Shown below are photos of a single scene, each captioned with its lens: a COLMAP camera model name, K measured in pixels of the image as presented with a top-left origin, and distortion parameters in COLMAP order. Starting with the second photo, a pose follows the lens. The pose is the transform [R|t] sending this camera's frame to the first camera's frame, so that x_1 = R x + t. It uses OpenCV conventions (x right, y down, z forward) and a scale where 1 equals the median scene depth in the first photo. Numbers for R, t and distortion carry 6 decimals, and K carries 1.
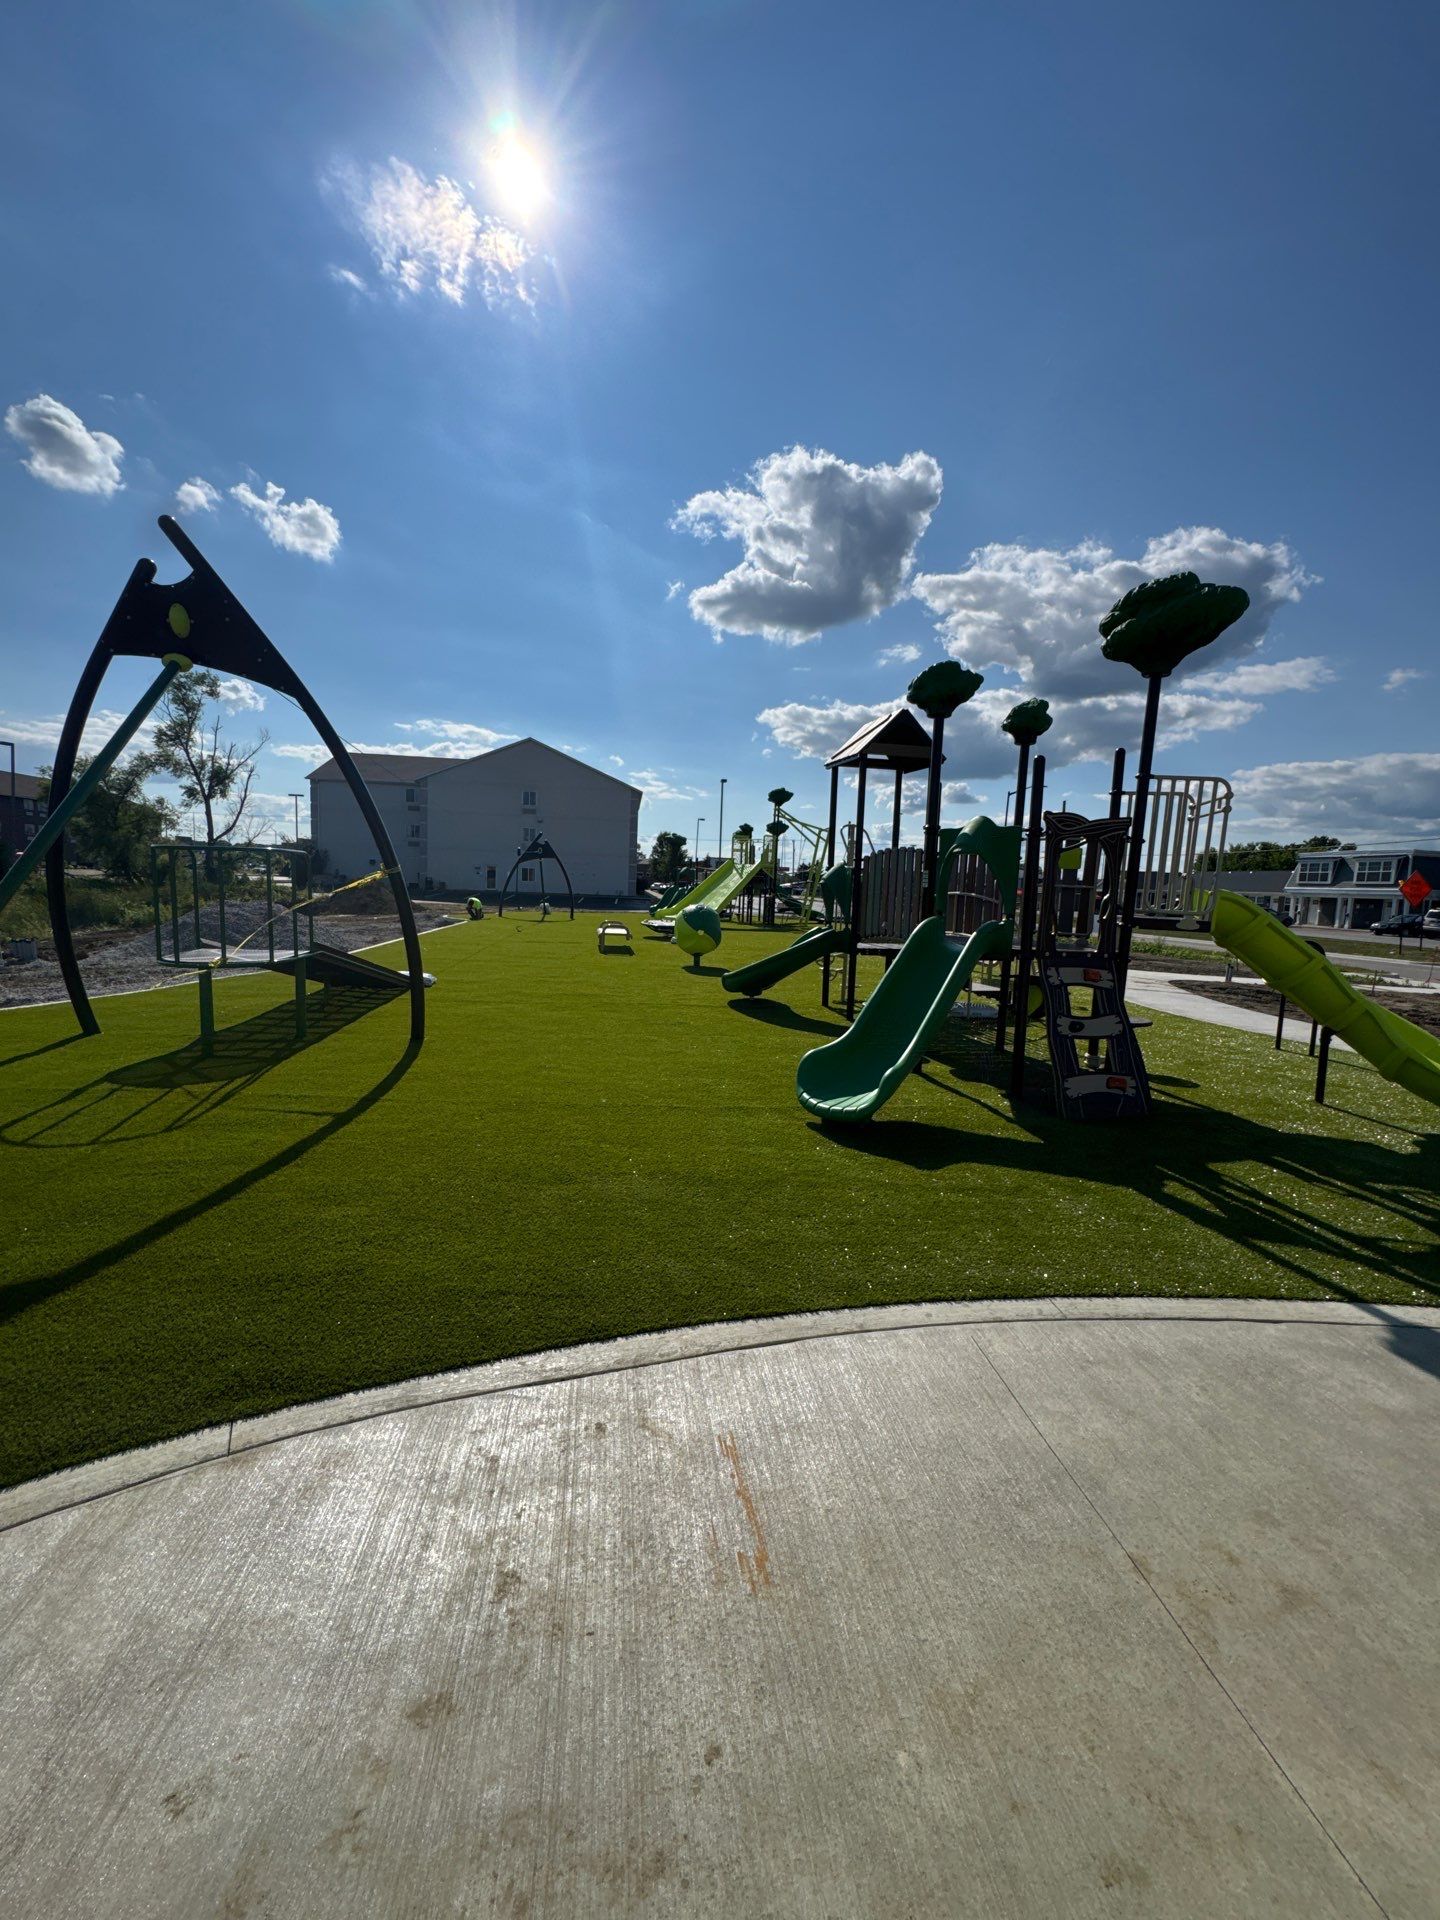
lens RADIAL K [[770.0, 0, 720.2], [0, 770.0, 961.6], [0, 0, 1]] dist [-0.002767, 0.000817]
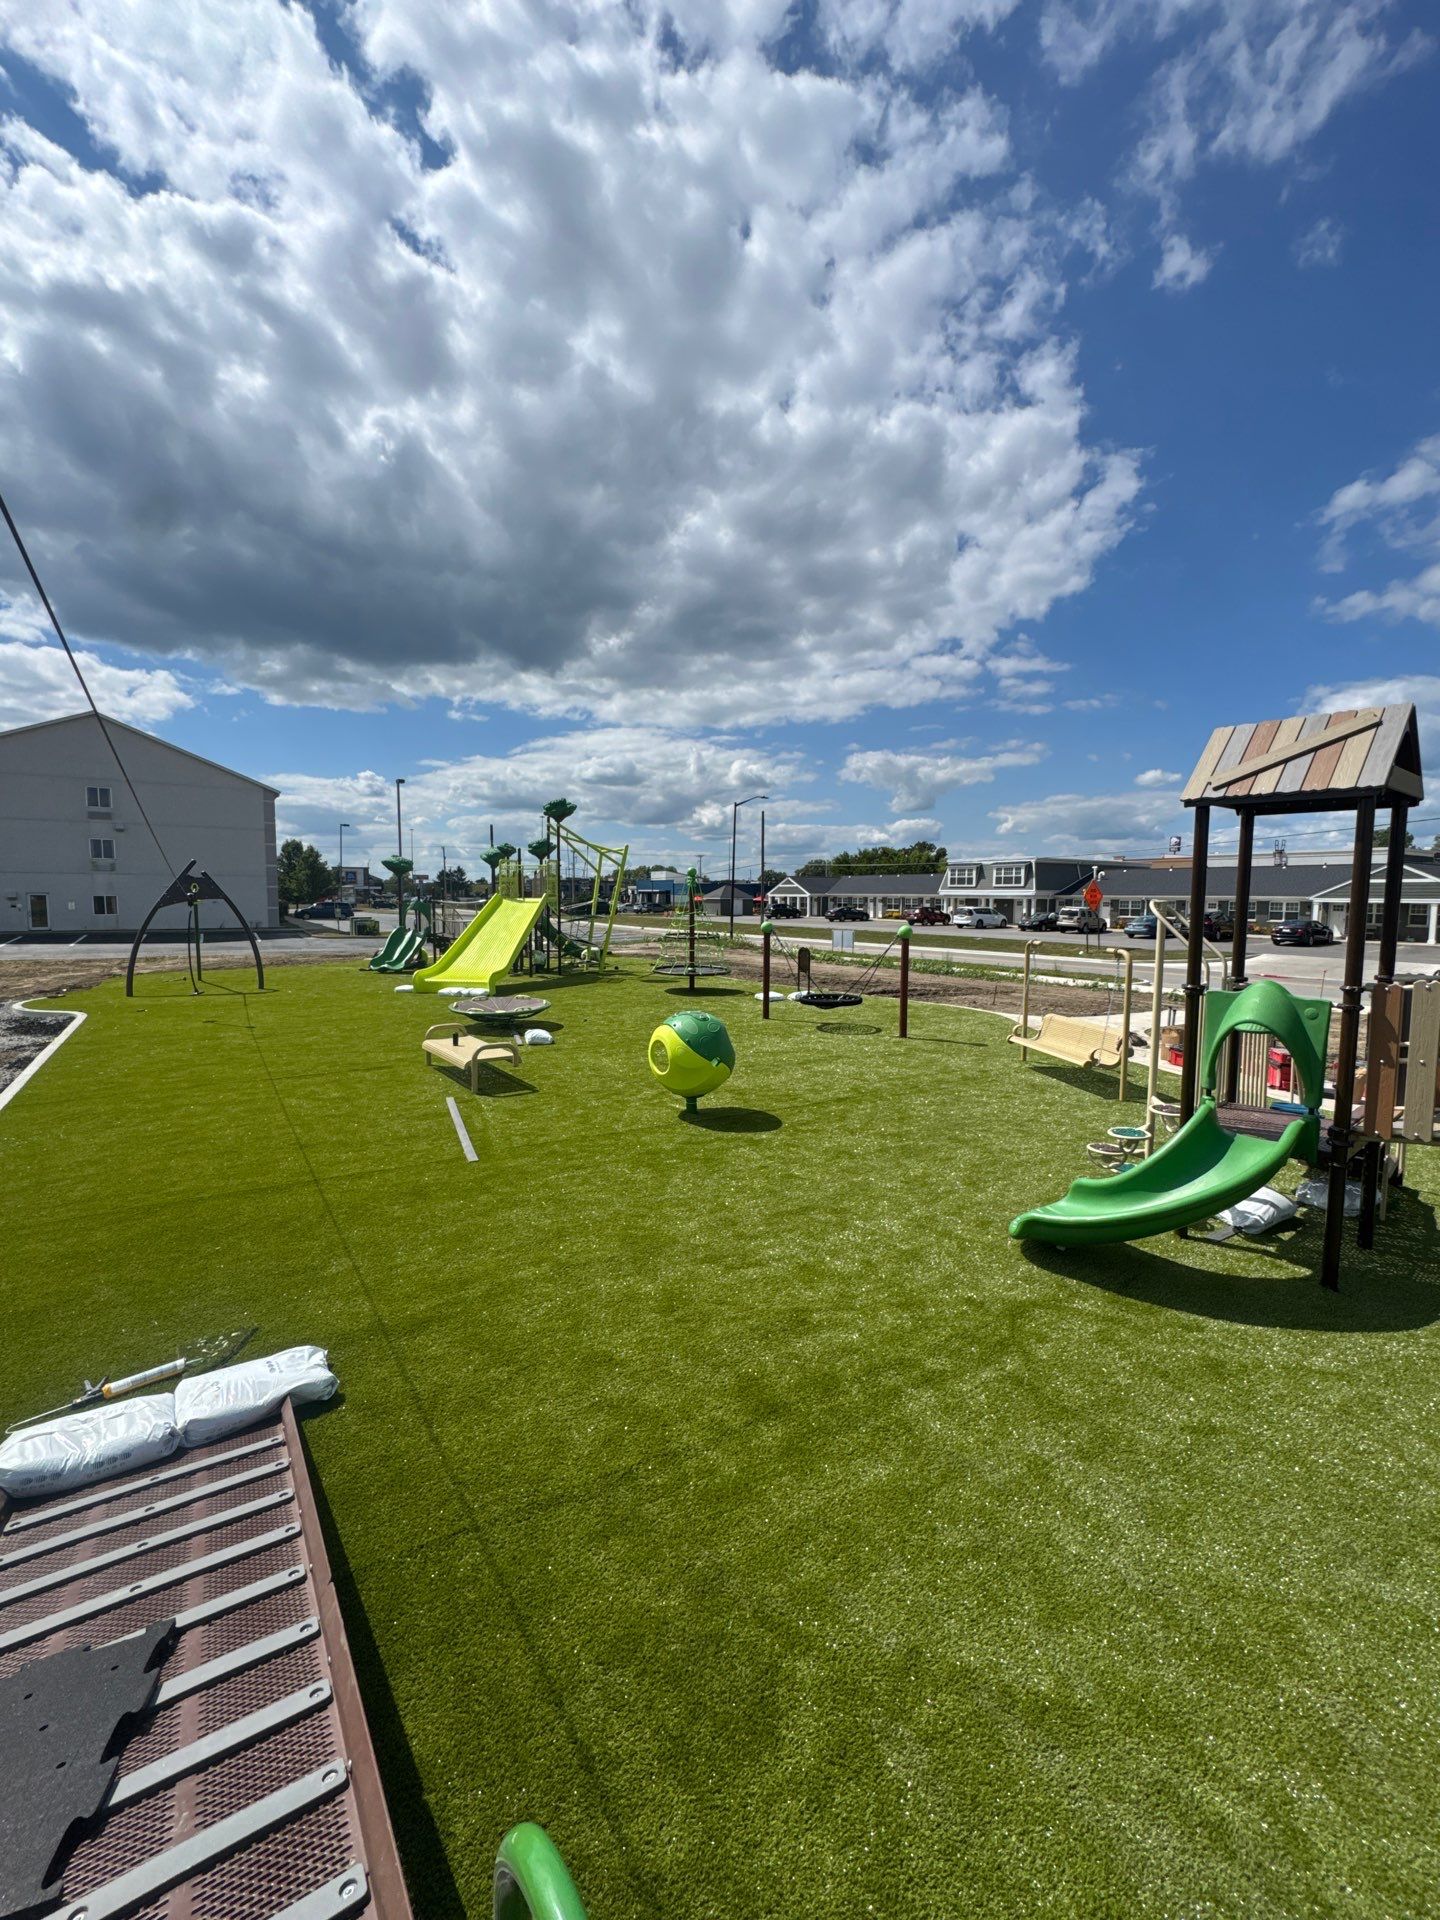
lens RADIAL K [[770.0, 0, 711.9], [0, 770.0, 963.1], [0, 0, 1]] dist [-0.002767, 0.000817]
pose [[0.892353, -0.075086, 0.445049, -0.597202], [0.074428, 0.997046, 0.018982, -0.263178], [-0.445159, 0.016185, 0.895305, 0.988294]]
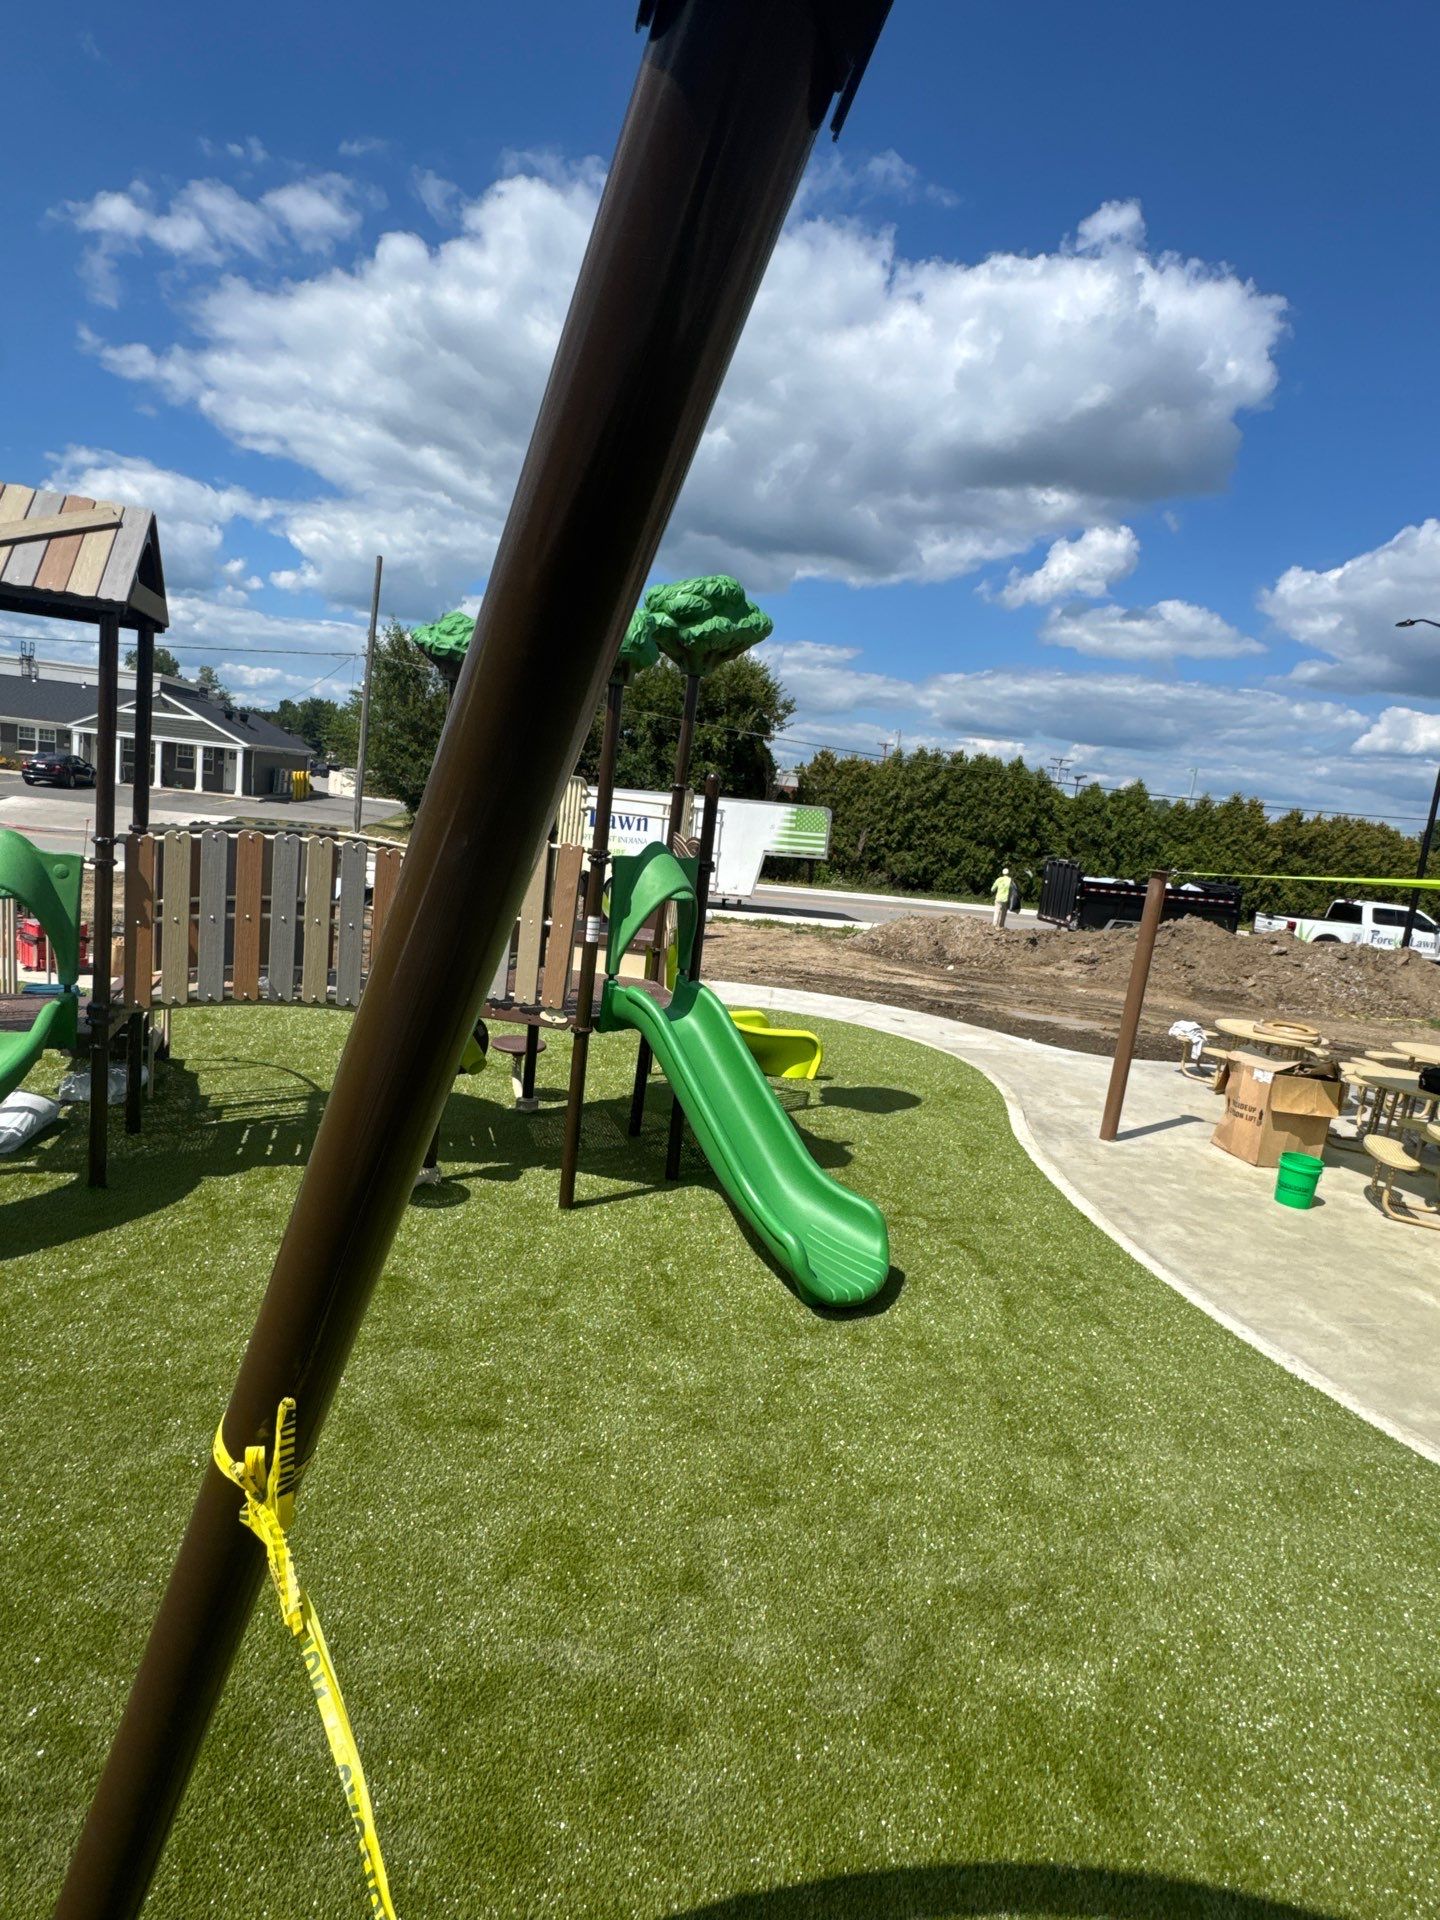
lens RADIAL K [[1065.2, 0, 725.9], [0, 1065.2, 953.1], [0, 0, 1]] dist [-0.006428, 0.001215]
pose [[-0.096943, -0.192917, 0.976414, -0.636678], [-0.016975, 0.981213, 0.192180, -0.262484], [-0.995145, 0.002056, -0.098396, 0.957782]]
